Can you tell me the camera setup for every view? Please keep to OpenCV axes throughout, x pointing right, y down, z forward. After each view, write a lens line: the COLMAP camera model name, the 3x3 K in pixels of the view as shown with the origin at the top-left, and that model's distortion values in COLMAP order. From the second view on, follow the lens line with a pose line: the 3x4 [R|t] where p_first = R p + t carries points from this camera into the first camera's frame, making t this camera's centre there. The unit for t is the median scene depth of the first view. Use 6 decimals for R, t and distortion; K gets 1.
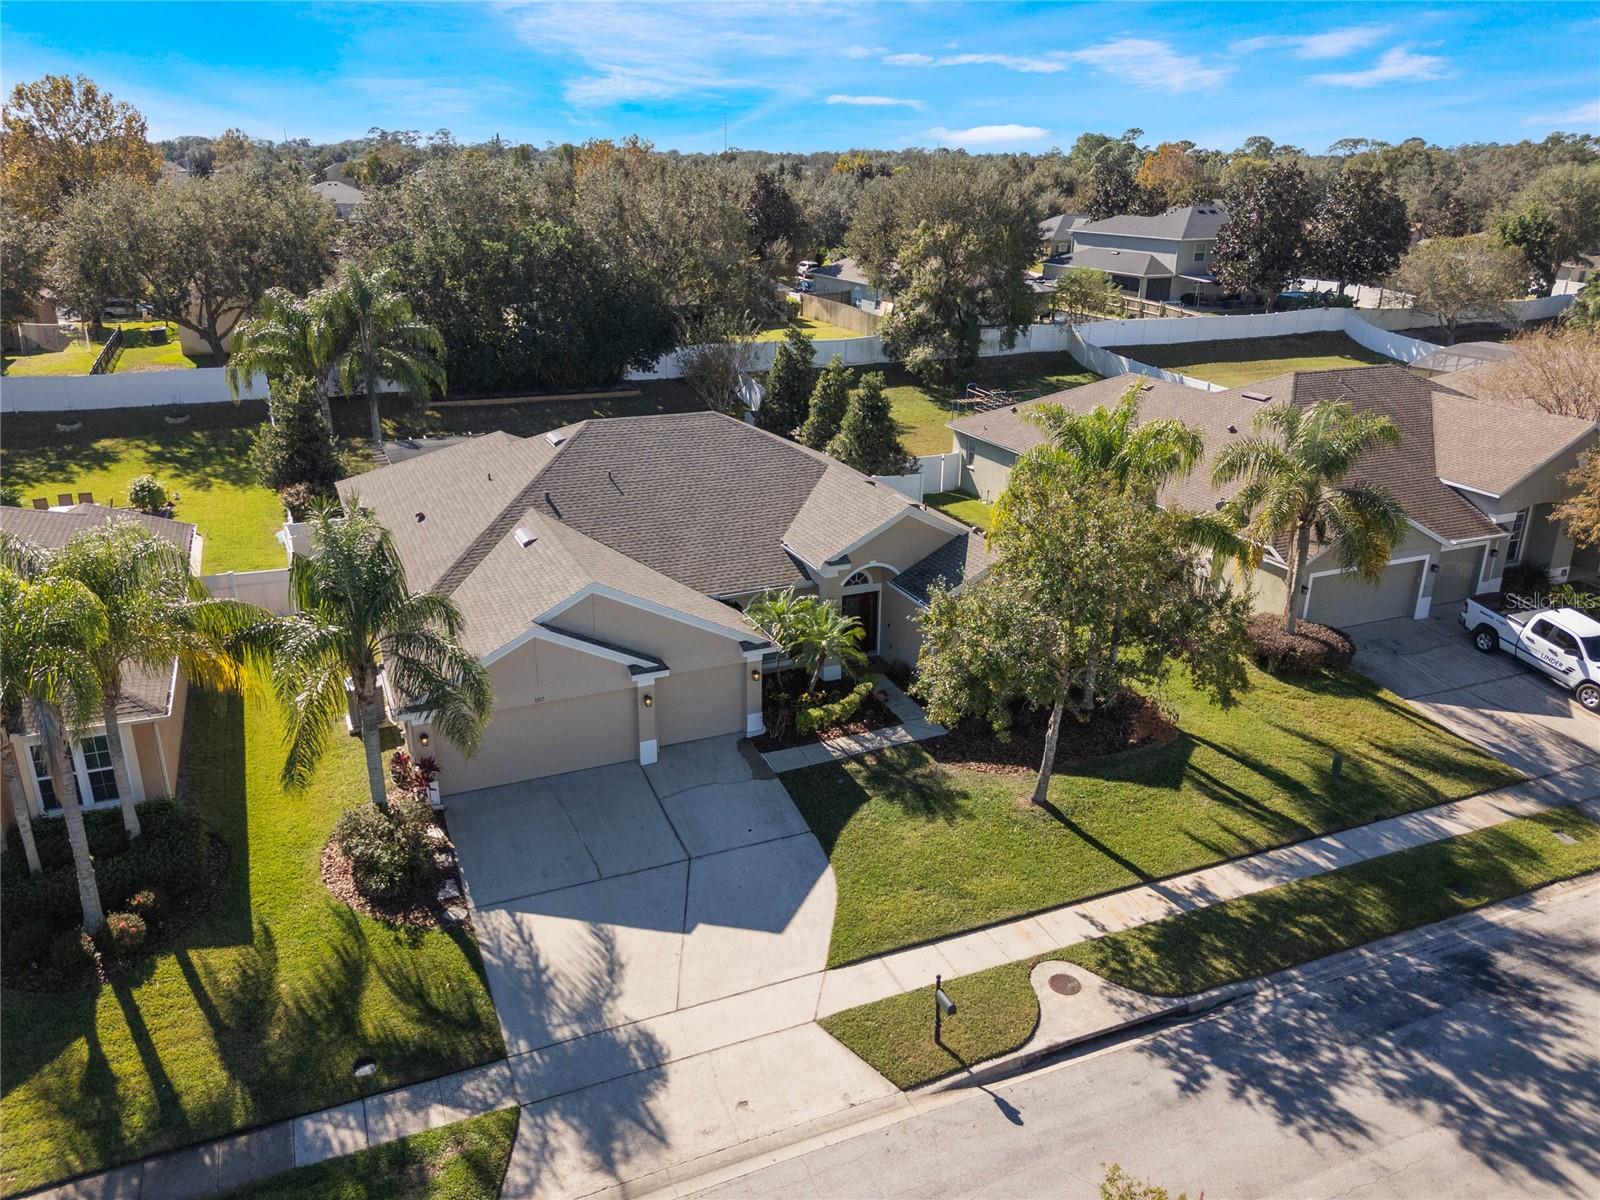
lens RADIAL K [[1178.9, 0, 803.1], [0, 1178.9, 599.3], [0, 0, 1]] dist [0.059147, -0.060271]
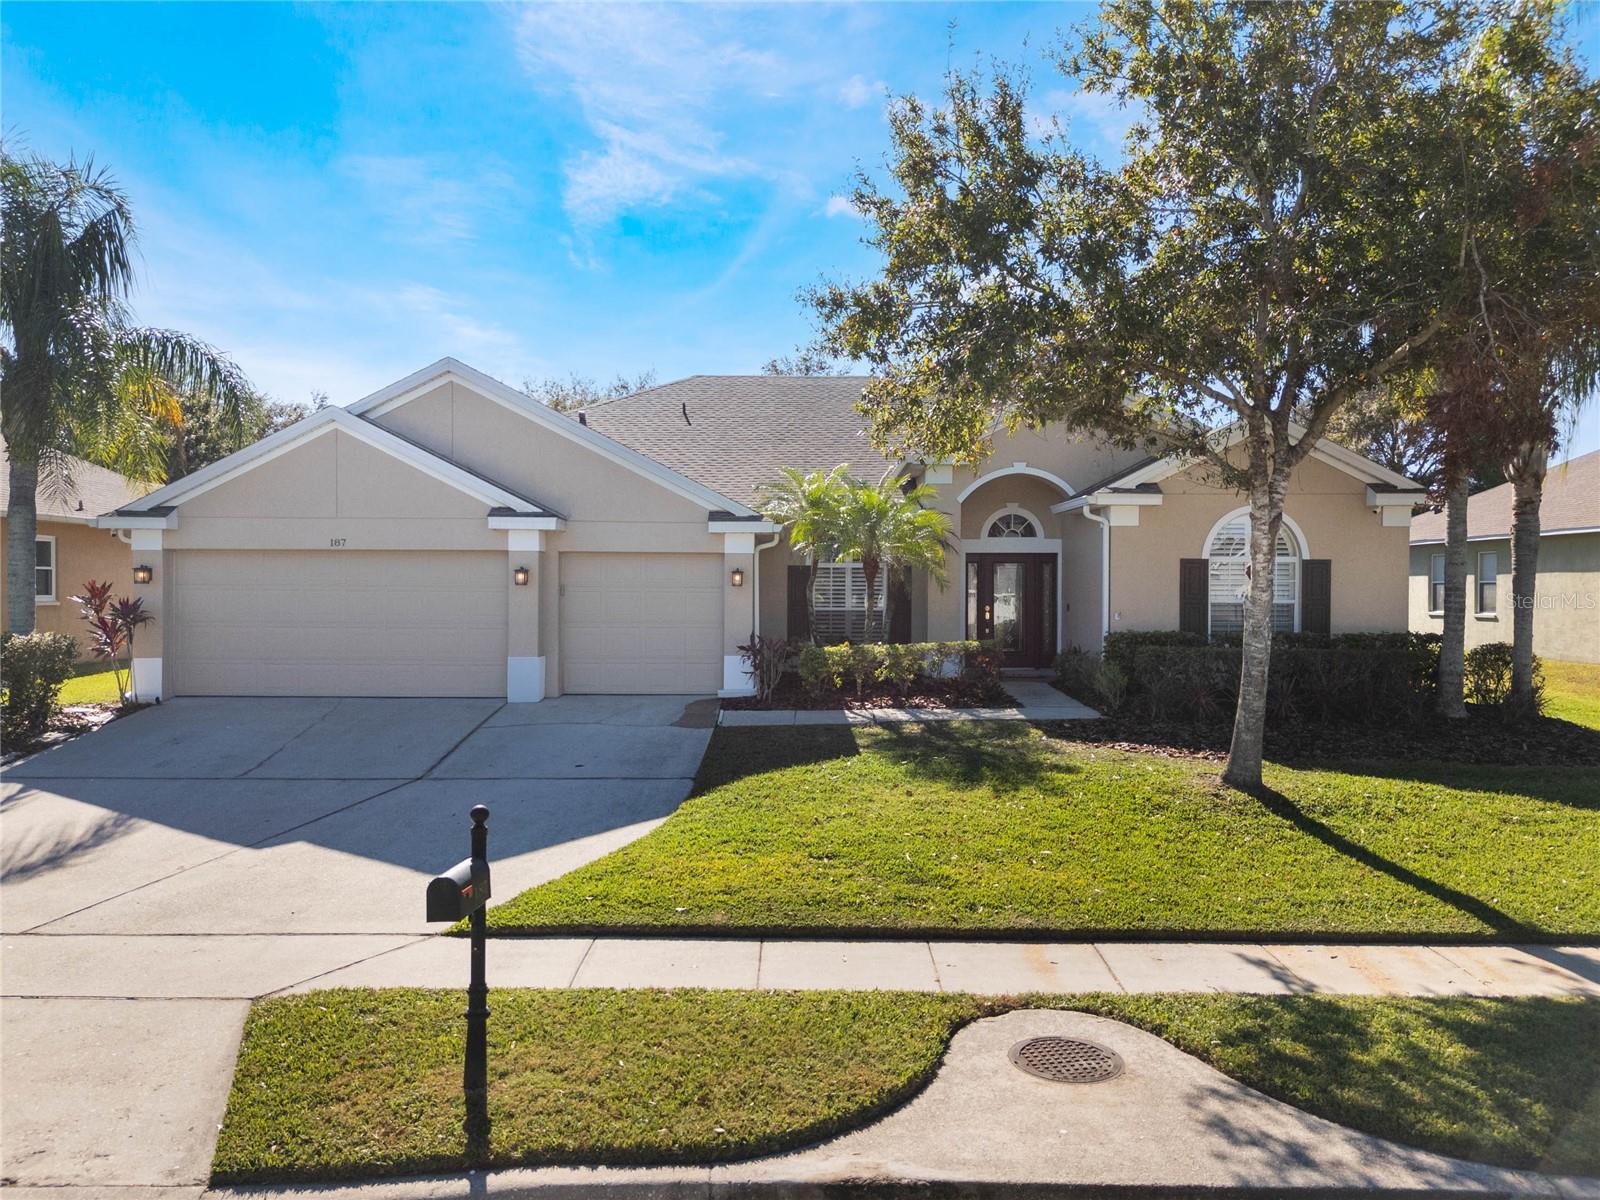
lens RADIAL K [[1178.9, 0, 803.1], [0, 1178.9, 599.3], [0, 0, 1]] dist [0.059147, -0.060271]
pose [[0.915606, -0.000903, -0.402075, 0.241518], [-0.136817, 0.939624, -0.313668, 0.278670], [0.378082, 0.342207, 0.860202, 0.608376]]
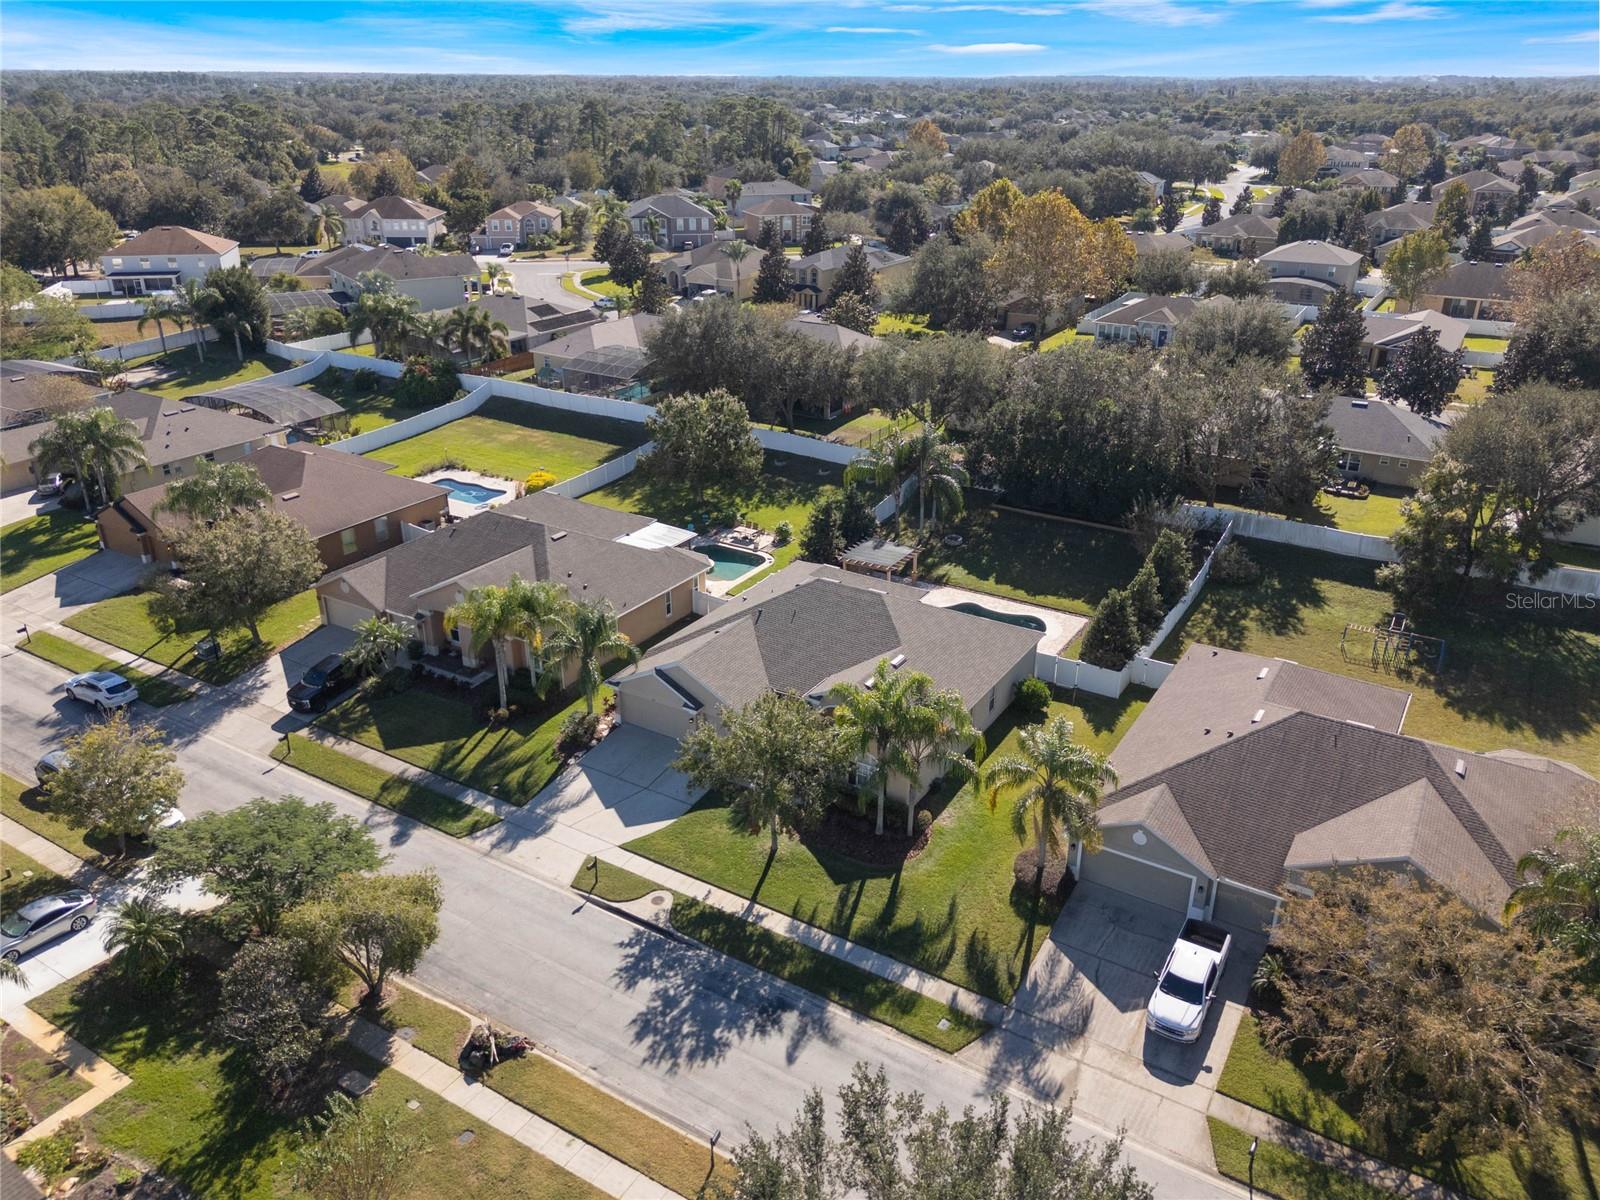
lens RADIAL K [[1178.9, 0, 803.1], [0, 1178.9, 599.3], [0, 0, 1]] dist [0.059147, -0.060271]
pose [[0.569799, 0.325389, -0.754620, 1.682118], [-0.281648, 0.939979, 0.192648, -0.651442], [0.772013, 0.102766, 0.627244, -0.244281]]
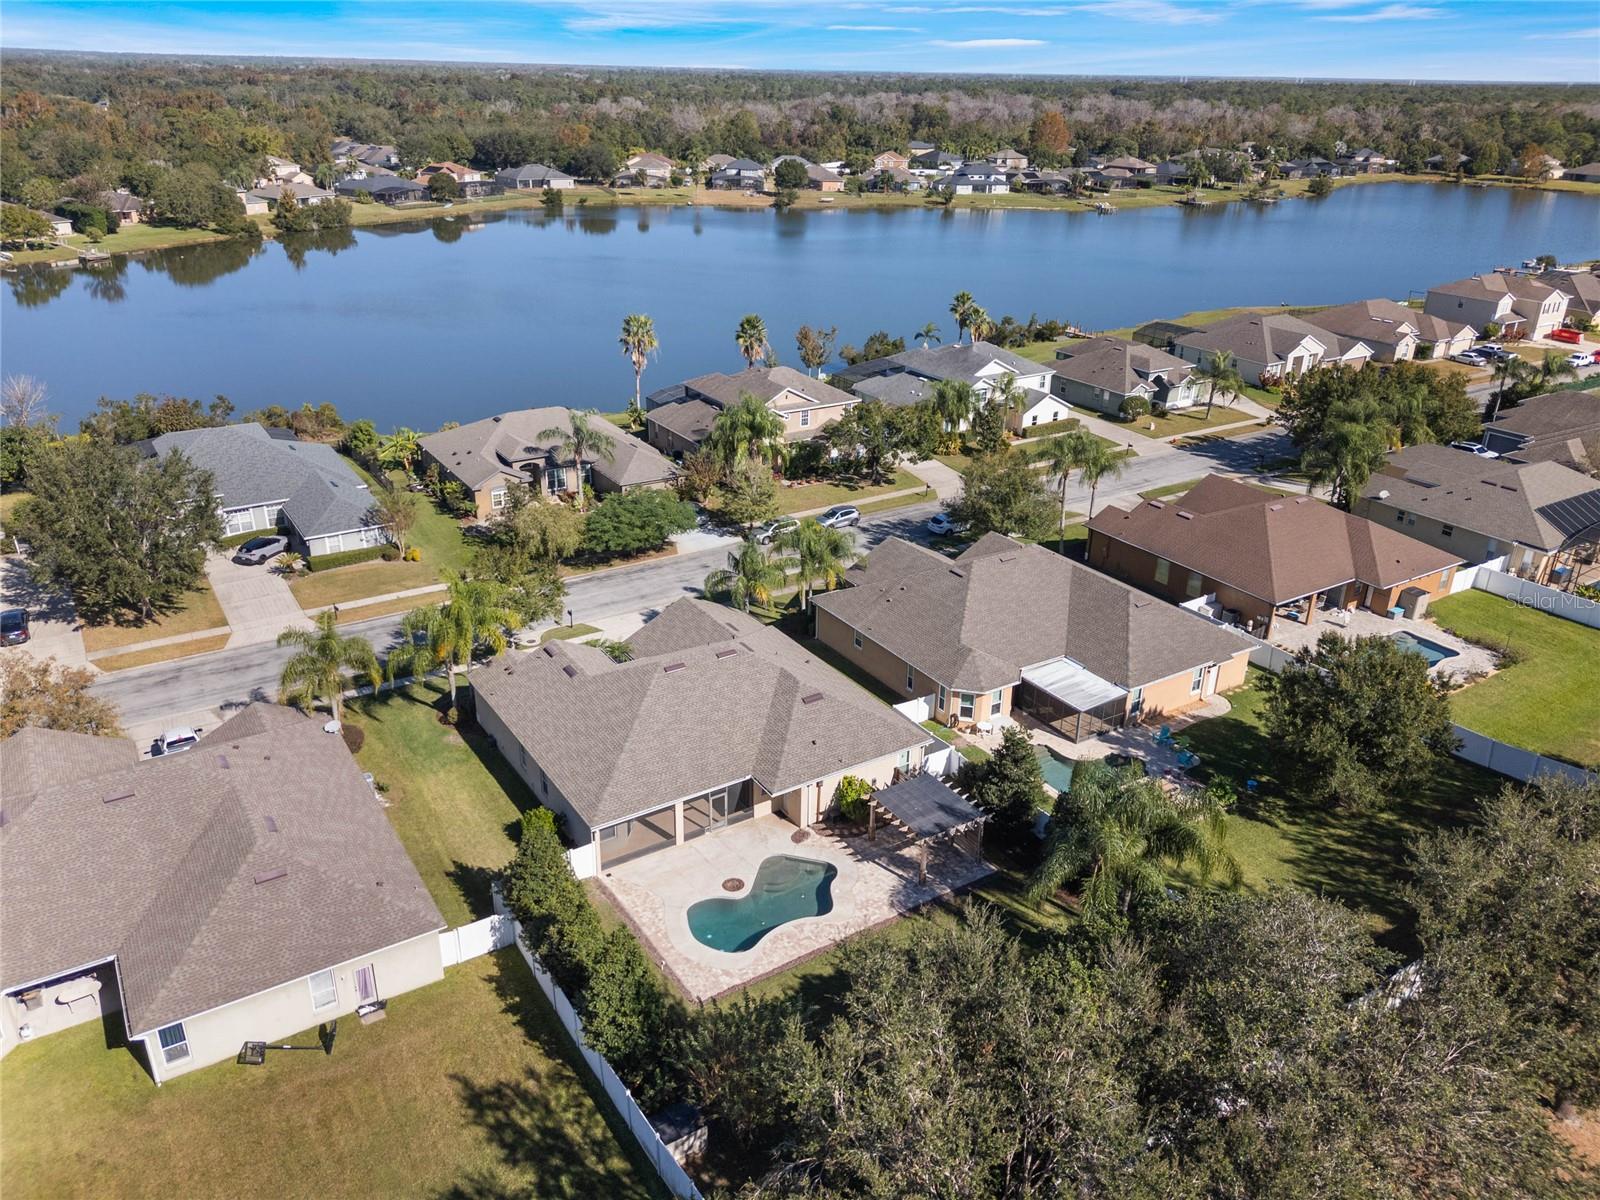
lens RADIAL K [[1178.9, 0, 803.1], [0, 1178.9, 599.3], [0, 0, 1]] dist [0.059147, -0.060271]
pose [[-0.986616, 0.042831, -0.157336, -0.026492], [-0.079162, 0.717746, 0.691791, -1.963955], [0.142557, 0.694987, -0.704749, 3.052926]]
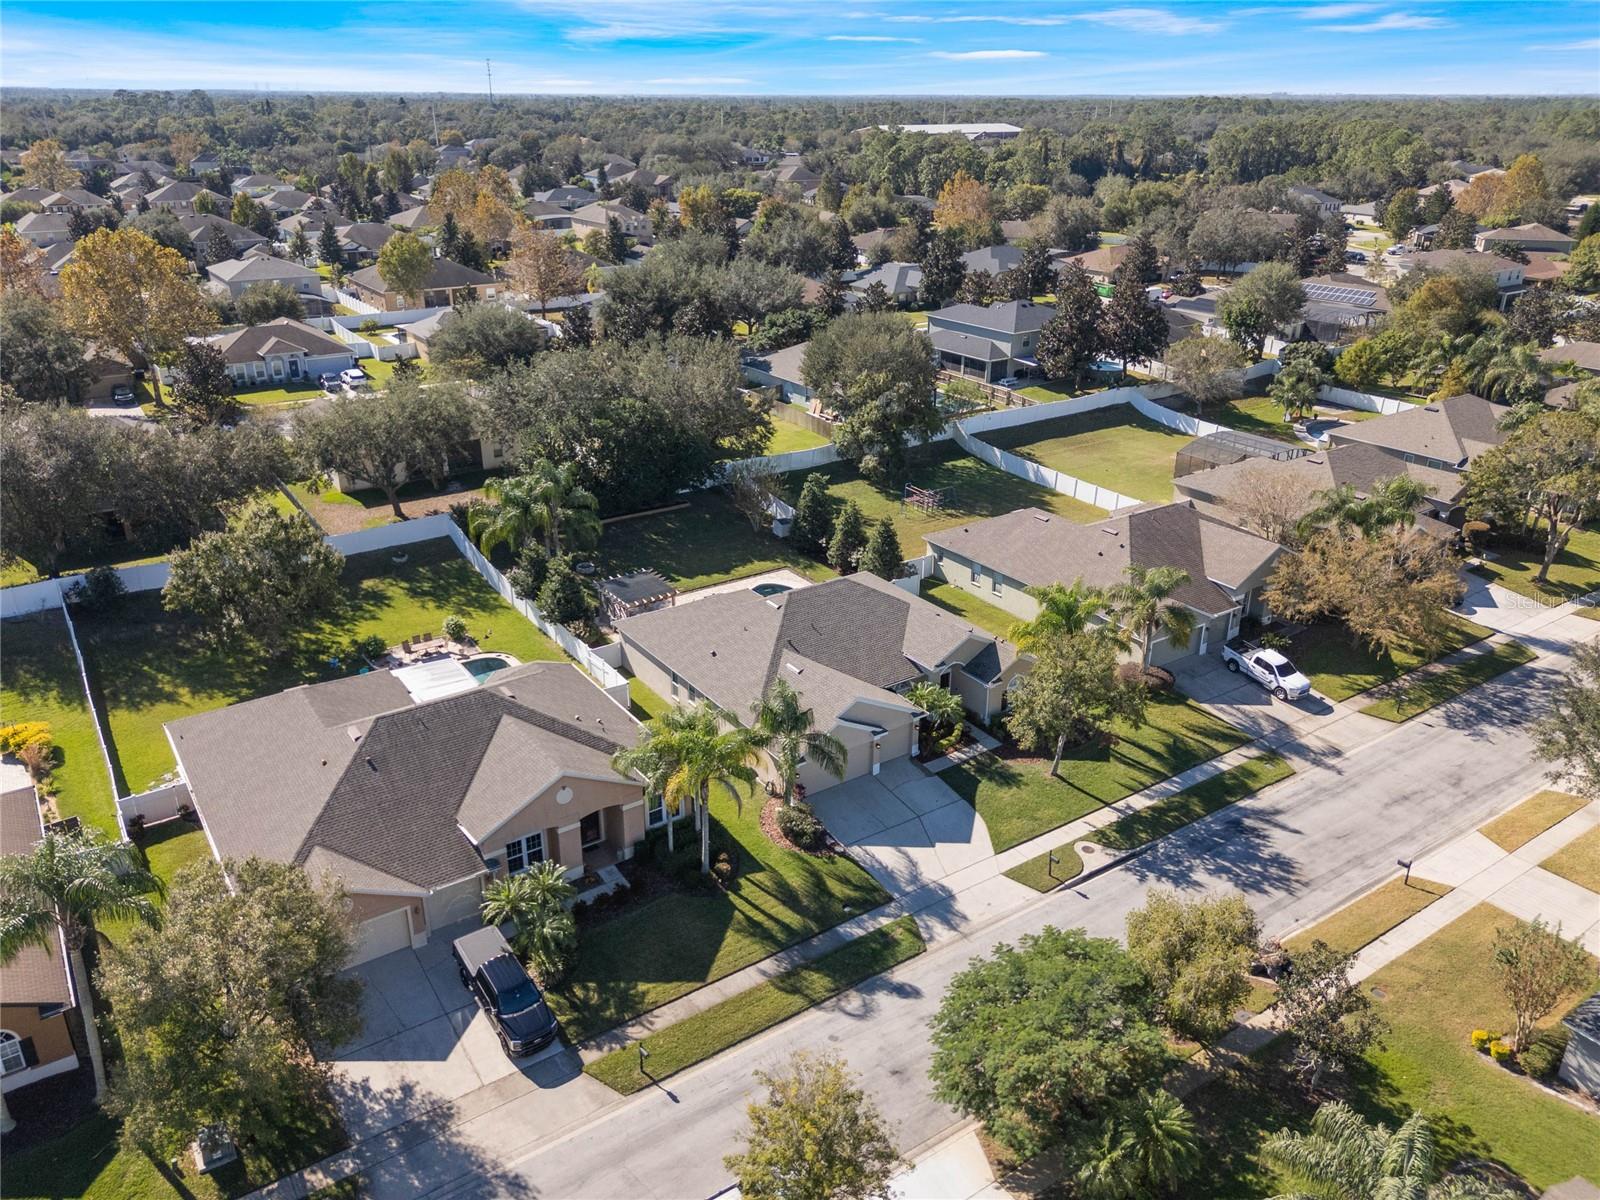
lens RADIAL K [[1178.4, 0, 800.0], [0, 1178.4, 600.0], [0, 0, 1]] dist [0.107137, -0.257750]
pose [[0.982431, -0.078041, 0.169527, -0.668480], [0.068926, 0.995875, 0.059012, -0.344952], [-0.173433, -0.046291, 0.983757, -1.179605]]
